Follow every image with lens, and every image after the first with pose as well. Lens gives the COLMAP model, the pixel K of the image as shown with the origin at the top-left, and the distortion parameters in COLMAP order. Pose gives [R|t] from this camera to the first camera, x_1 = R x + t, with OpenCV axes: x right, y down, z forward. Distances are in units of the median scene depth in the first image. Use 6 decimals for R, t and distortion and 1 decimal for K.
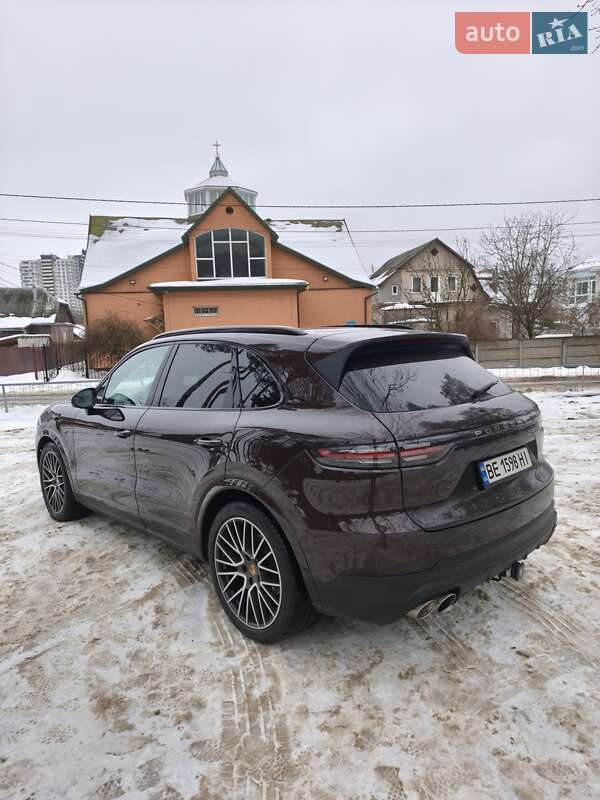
lens RADIAL K [[540.4, 0, 292.9], [0, 540.4, 394.7], [0, 0, 1]] dist [0.038535, -0.033586]
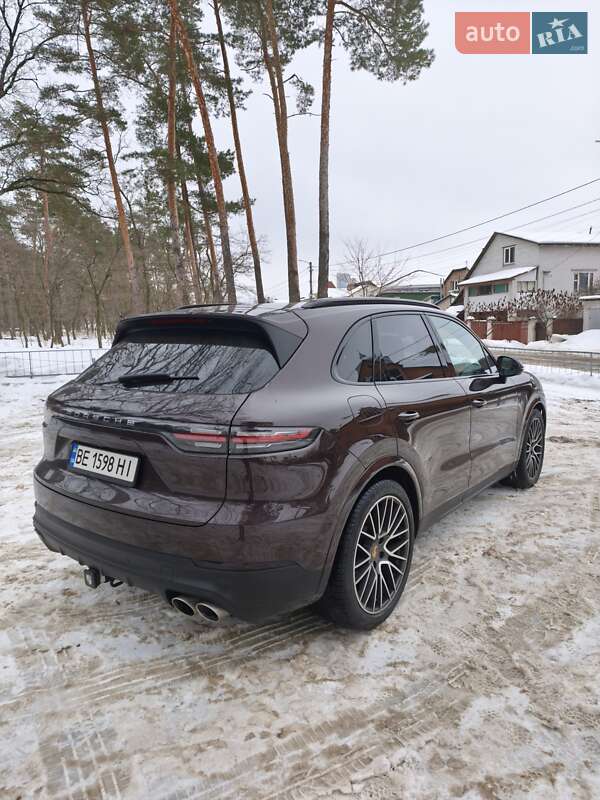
lens RADIAL K [[528.6, 0, 307.4], [0, 528.6, 403.4], [0, 0, 1]] dist [0.039823, -0.033604]
pose [[0.171475, 0.173244, -0.969836, 1.062178], [-0.090446, 0.983028, 0.159609, -0.119208], [0.981028, 0.060349, 0.184234, 0.960547]]
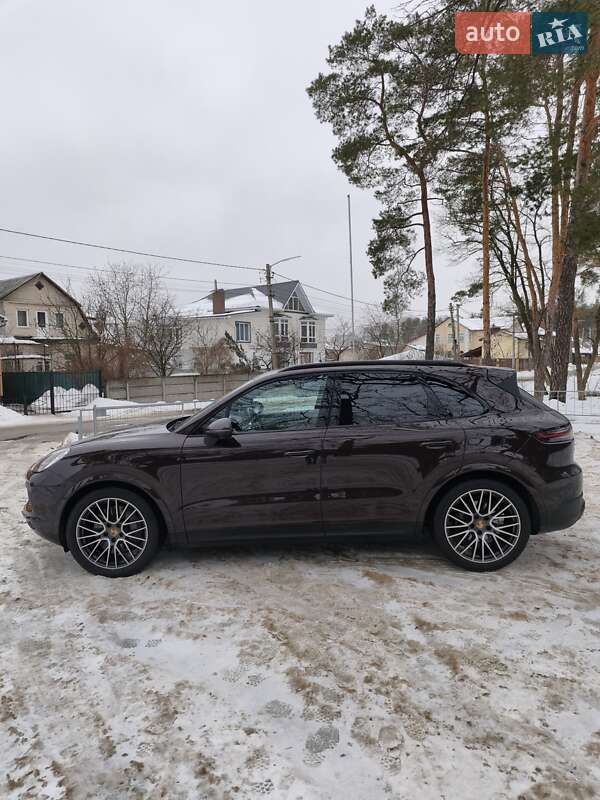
lens RADIAL K [[540.5, 0, 300.0], [0, 540.5, 400.0], [0, 0, 1]] dist [0.037371, -0.034335]
pose [[0.695003, -0.026303, 0.718525, -1.242119], [0.070722, 0.996986, -0.031910, -0.001793], [-0.715520, 0.072993, 0.694769, 0.252449]]
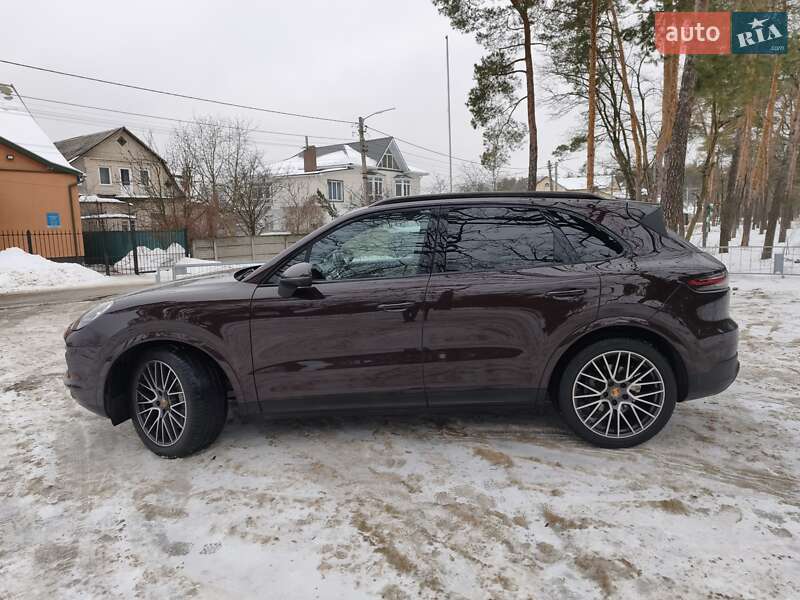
lens RADIAL K [[540.5, 0, 398.5], [0, 540.5, 301.8], [0, 0, 1]] dist [0.037371, -0.034335]
pose [[0.689689, -0.081495, 0.719506, -1.076489], [0.074990, 0.996342, 0.040969, 0.028406], [-0.720213, 0.025700, 0.693277, 0.422744]]
